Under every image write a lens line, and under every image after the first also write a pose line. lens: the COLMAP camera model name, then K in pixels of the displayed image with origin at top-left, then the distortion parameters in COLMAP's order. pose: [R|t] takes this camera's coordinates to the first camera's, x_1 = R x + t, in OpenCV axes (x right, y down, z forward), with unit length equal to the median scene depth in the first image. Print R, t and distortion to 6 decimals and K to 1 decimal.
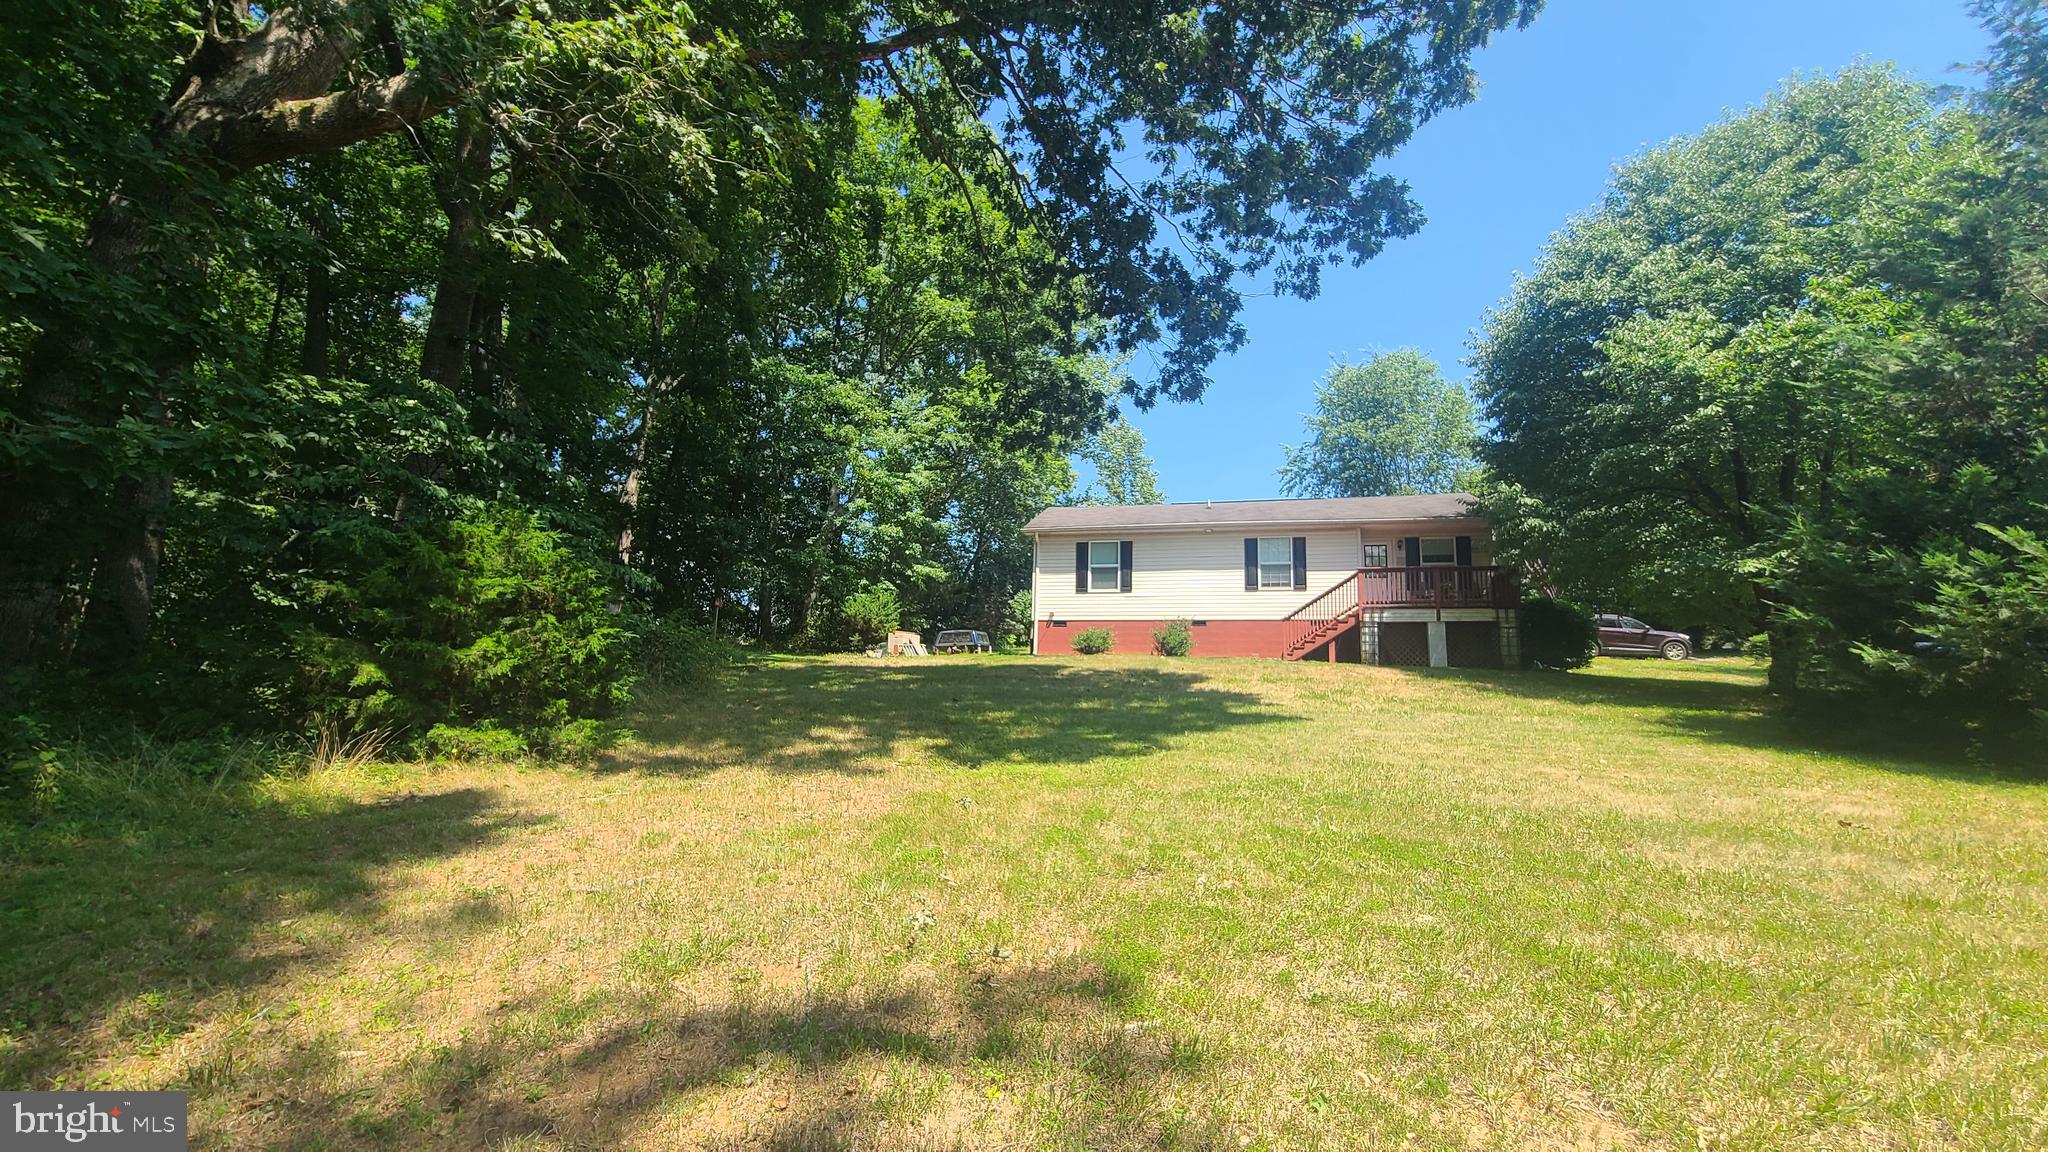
lens RADIAL K [[835.8, 0, 1017.6], [0, 835.8, 584.1], [0, 0, 1]] dist [0.002139, -0.001795]
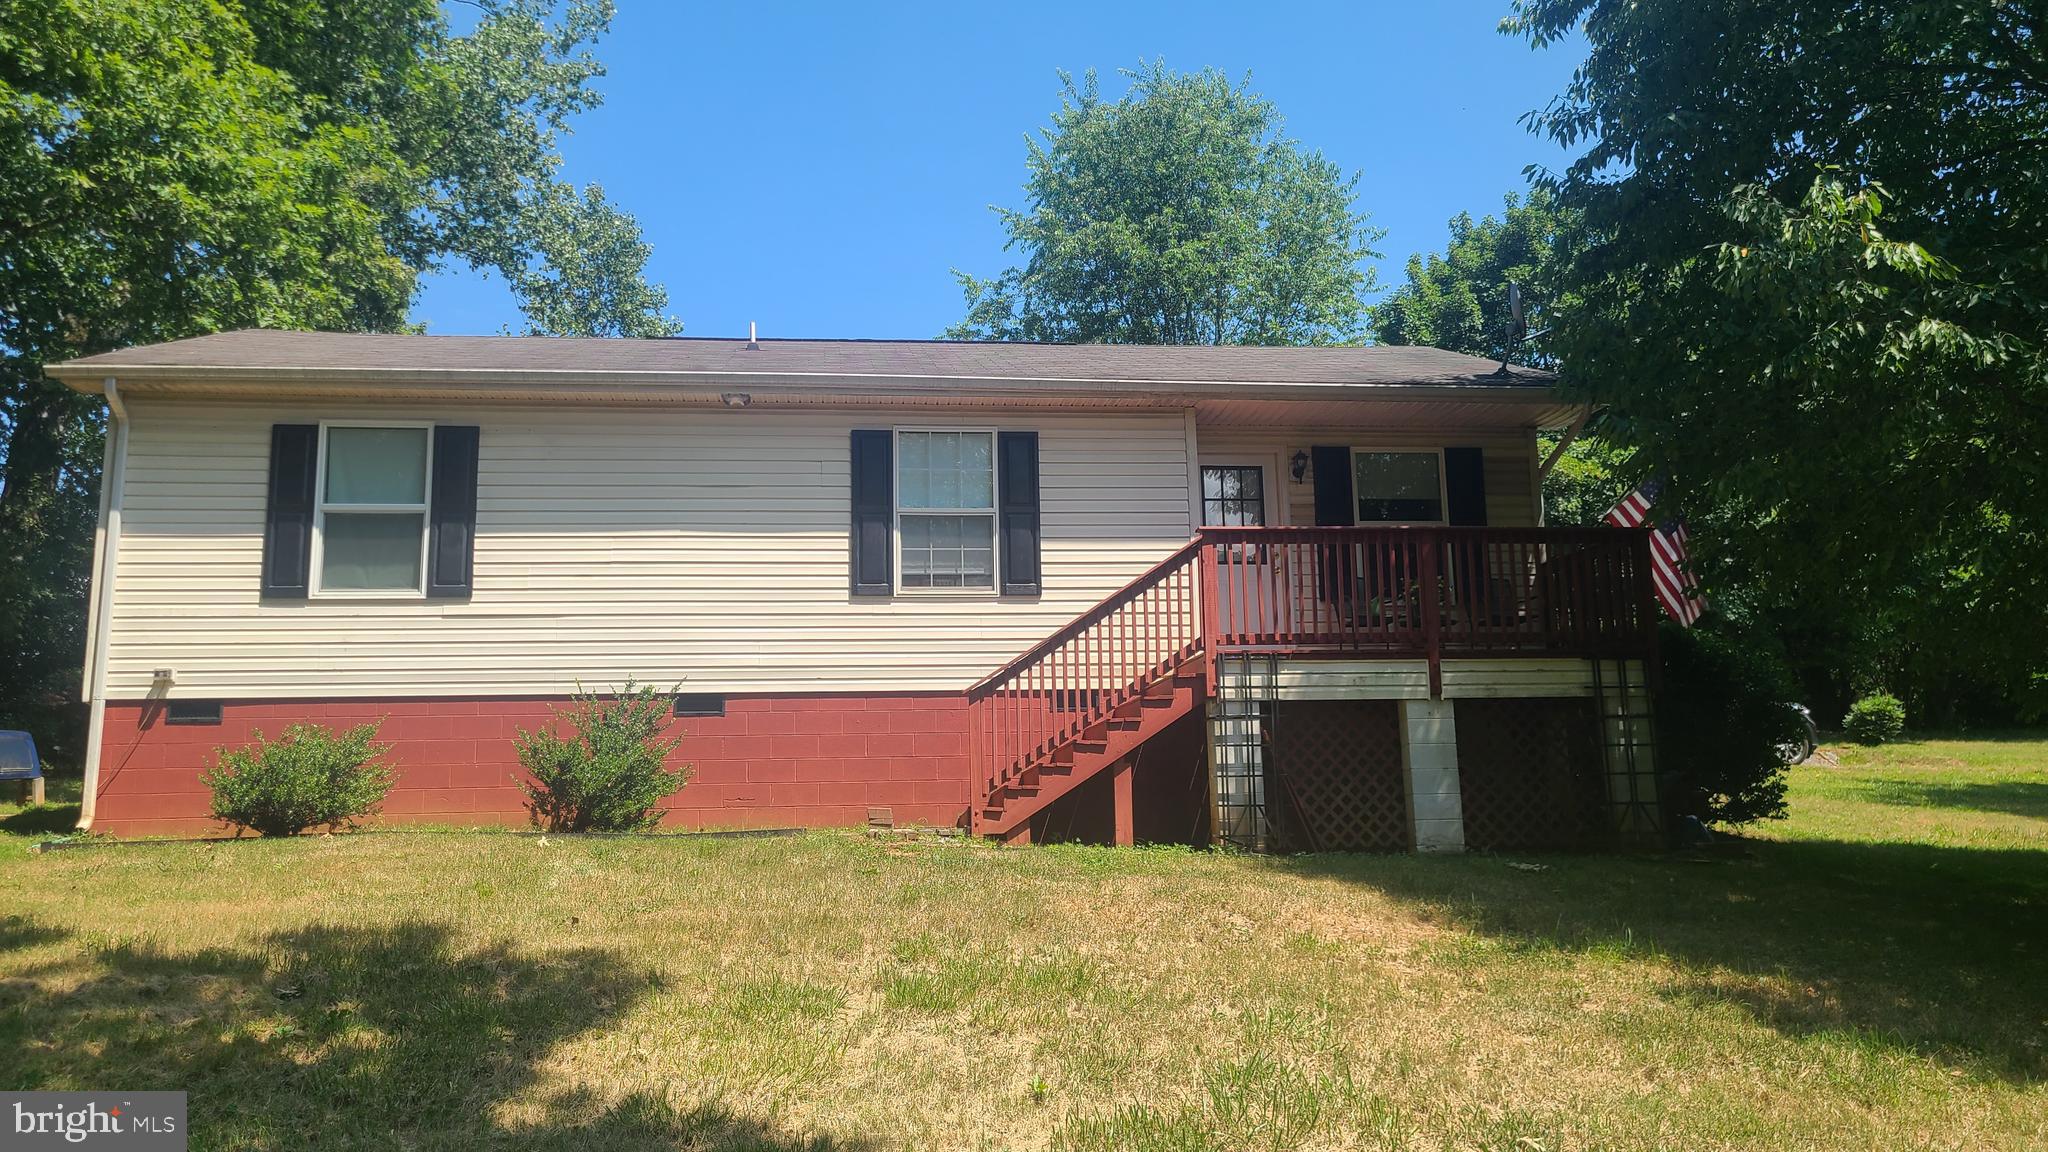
lens RADIAL K [[1542.6, 0, 952.9], [0, 1542.6, 611.1], [0, 0, 1]] dist [0.065691, -0.055405]
pose [[0.953073, 0.004678, 0.302706, 0.214050], [-0.008251, 0.999911, 0.010527, 0.009490], [-0.302630, -0.012531, 0.953026, 0.700863]]
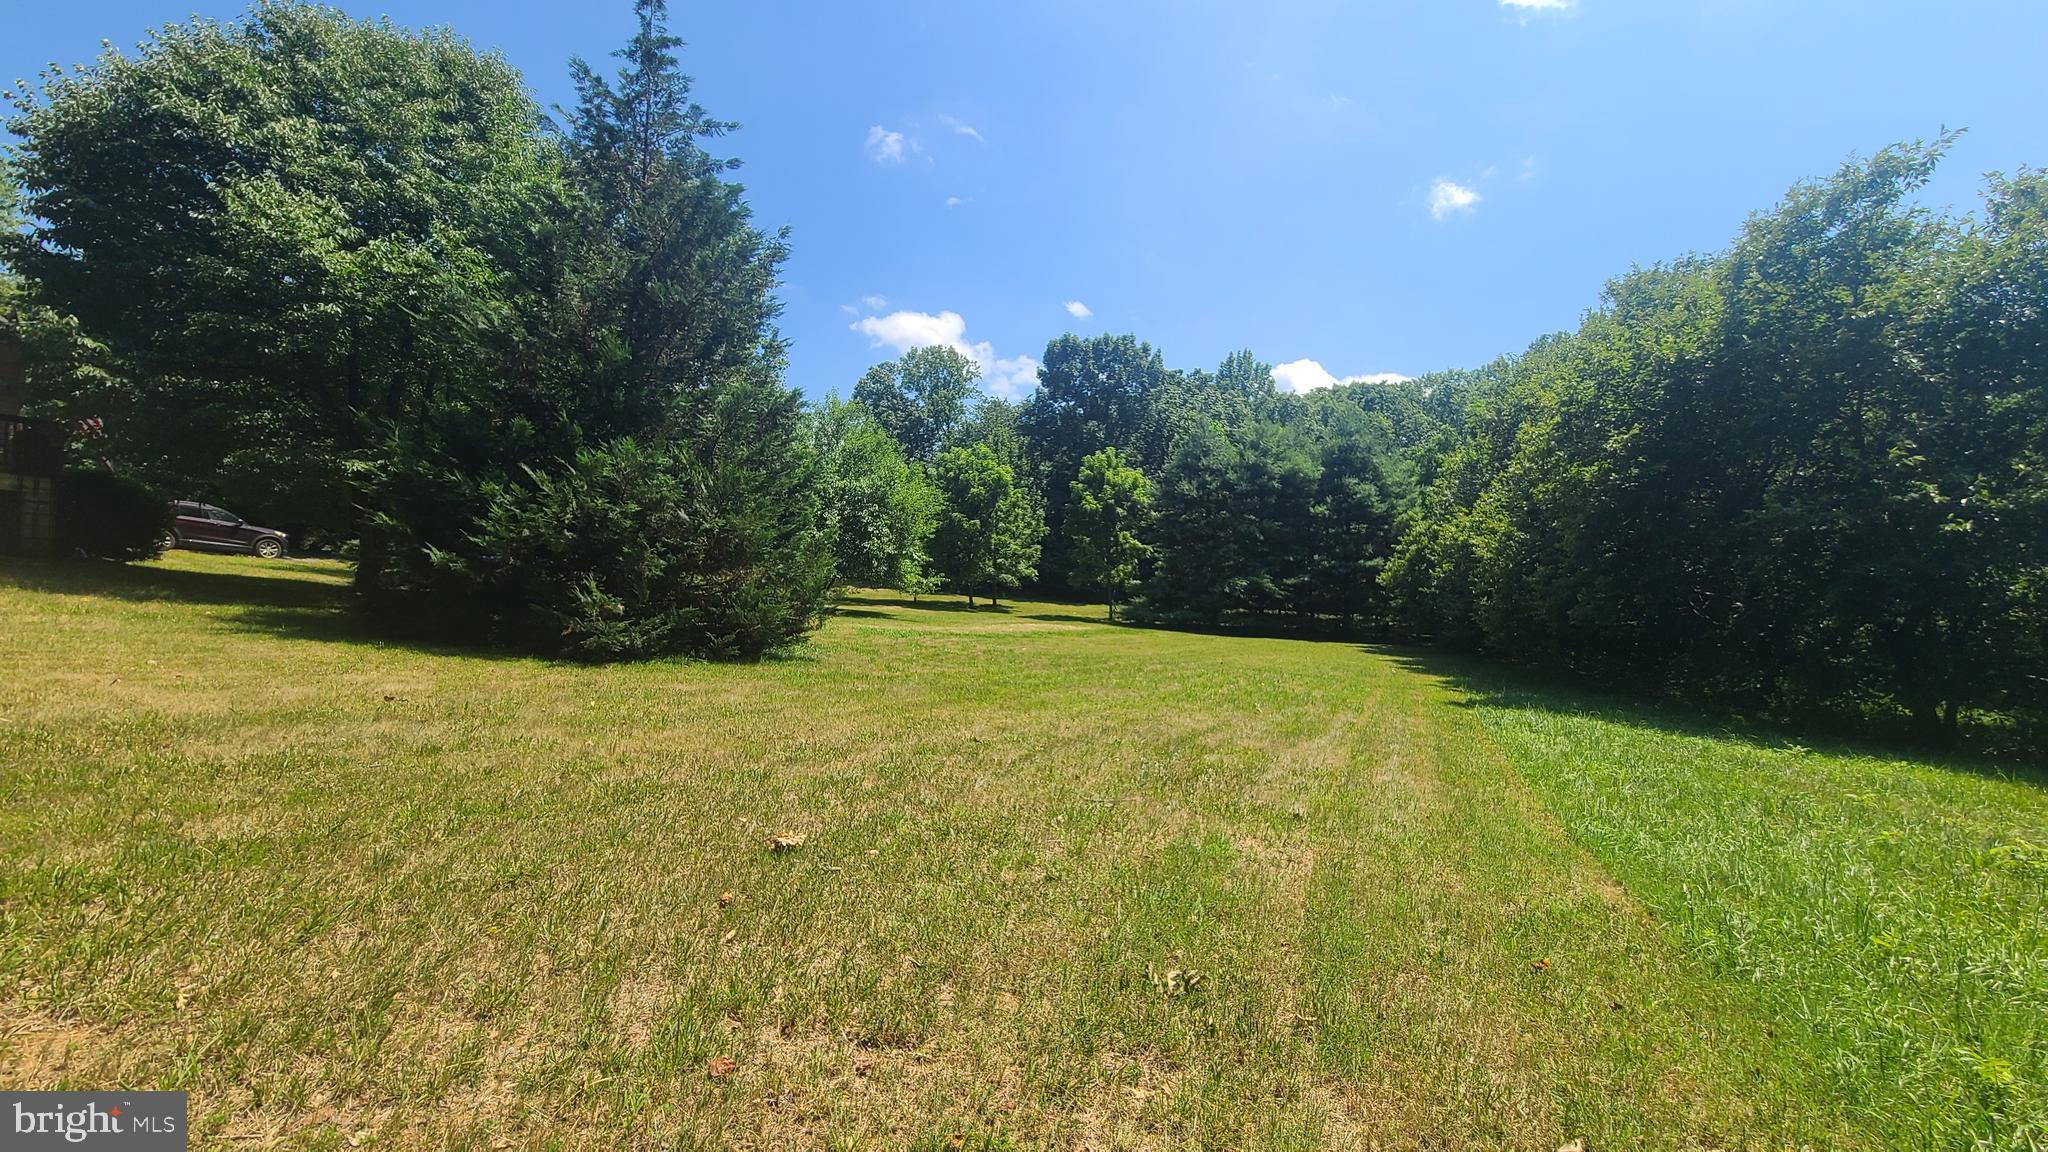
lens RADIAL K [[835.8, 0, 1017.6], [0, 835.8, 588.2], [0, 0, 1]] dist [0.002139, -0.001795]
pose [[0.174950, 0.016780, 0.984434, -0.002342], [-0.137258, 0.990507, 0.007510, 0.002480], [-0.974963, -0.136435, 0.175592, -0.014809]]
